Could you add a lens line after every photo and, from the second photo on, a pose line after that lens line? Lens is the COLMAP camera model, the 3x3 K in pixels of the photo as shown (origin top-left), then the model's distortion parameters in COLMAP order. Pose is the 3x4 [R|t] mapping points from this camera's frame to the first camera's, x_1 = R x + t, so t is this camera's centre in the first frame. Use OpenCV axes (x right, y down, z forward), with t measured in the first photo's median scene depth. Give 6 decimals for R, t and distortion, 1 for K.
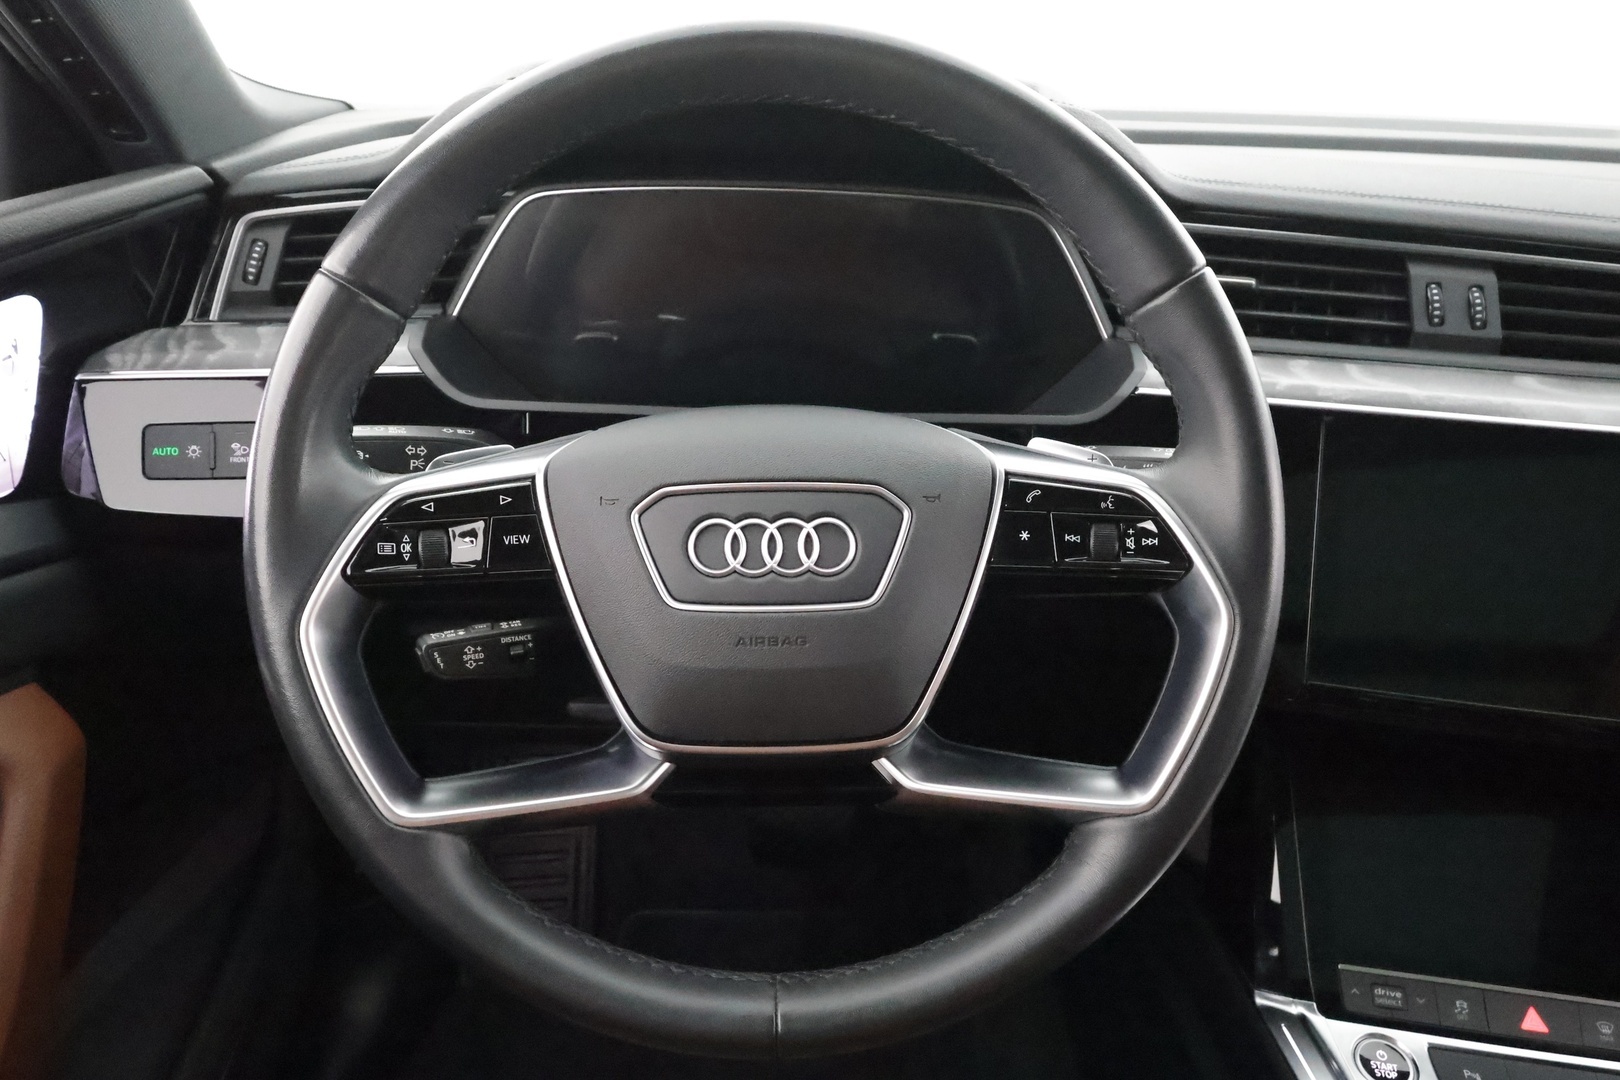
lens RADIAL K [[1149.6, 0, 810.0], [0, 1149.6, 540.0], [0, 0, 1]] dist [0.002308, 0.001408]
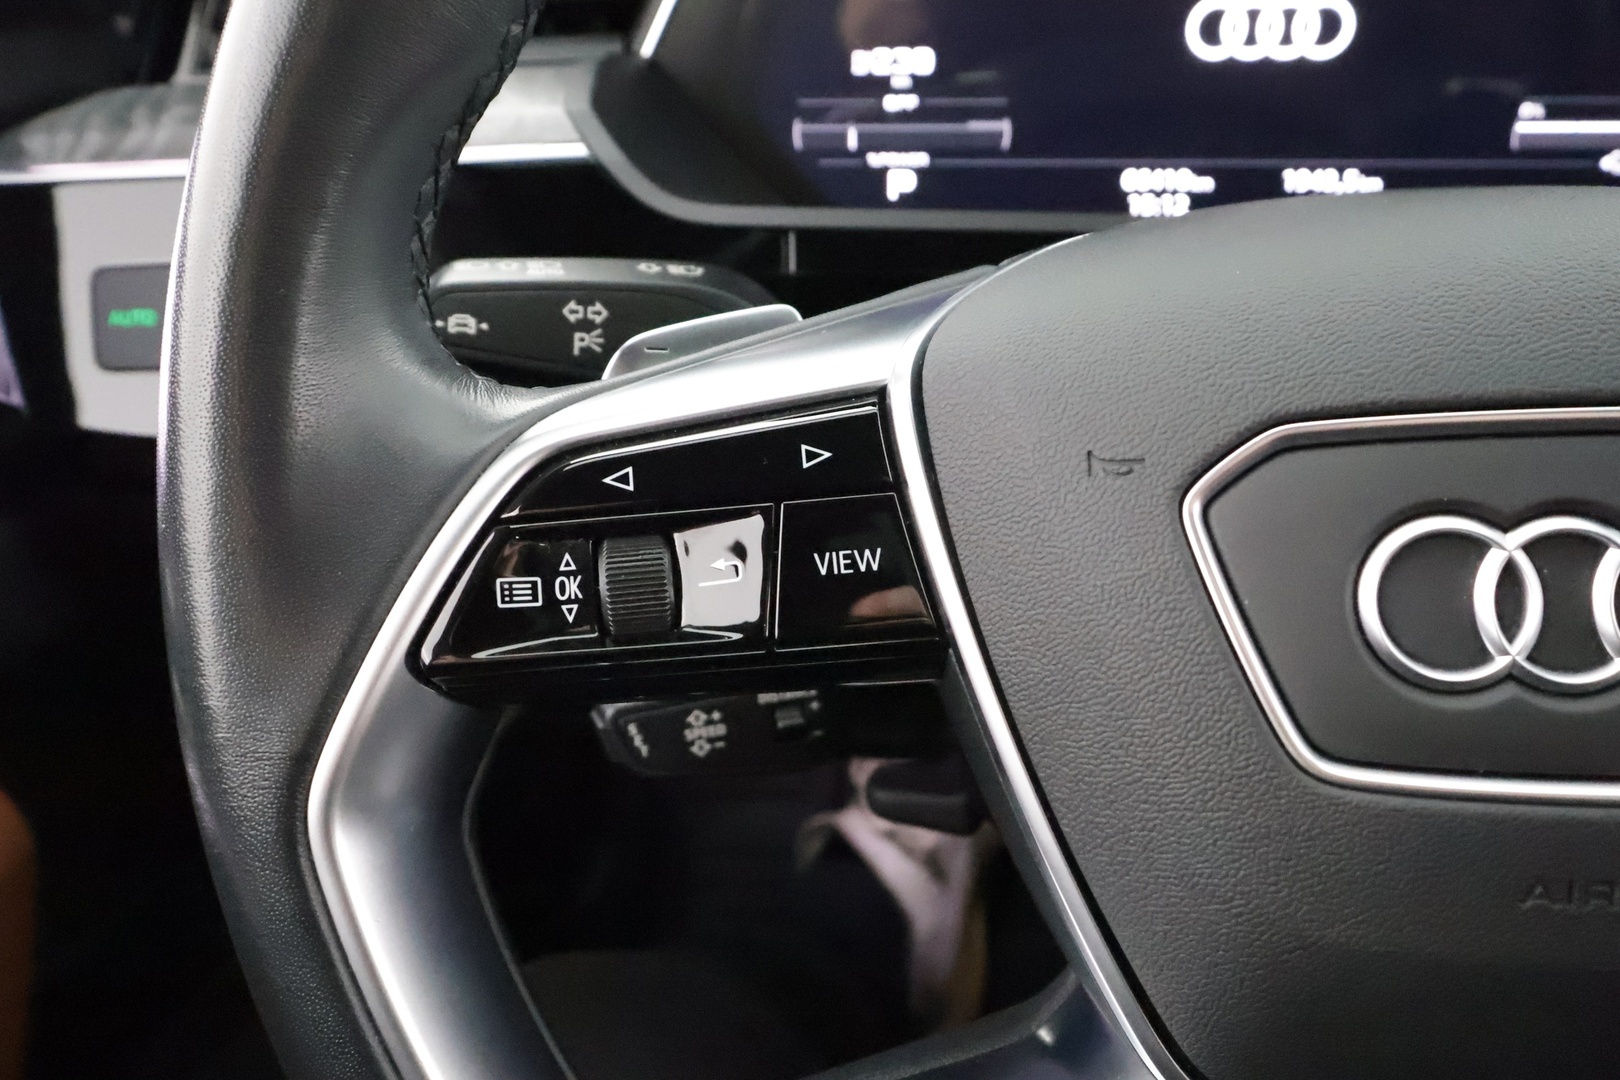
lens RADIAL K [[1374.3, 0, 753.9], [0, 1374.3, 540.8], [0, 0, 1]] dist [0.032407, 0.007694]
pose [[0.978391, 0.014211, -0.206275, -0.180640], [0.008579, 0.993986, 0.109172, -0.052869], [0.206586, -0.108582, 0.972385, 0.523206]]
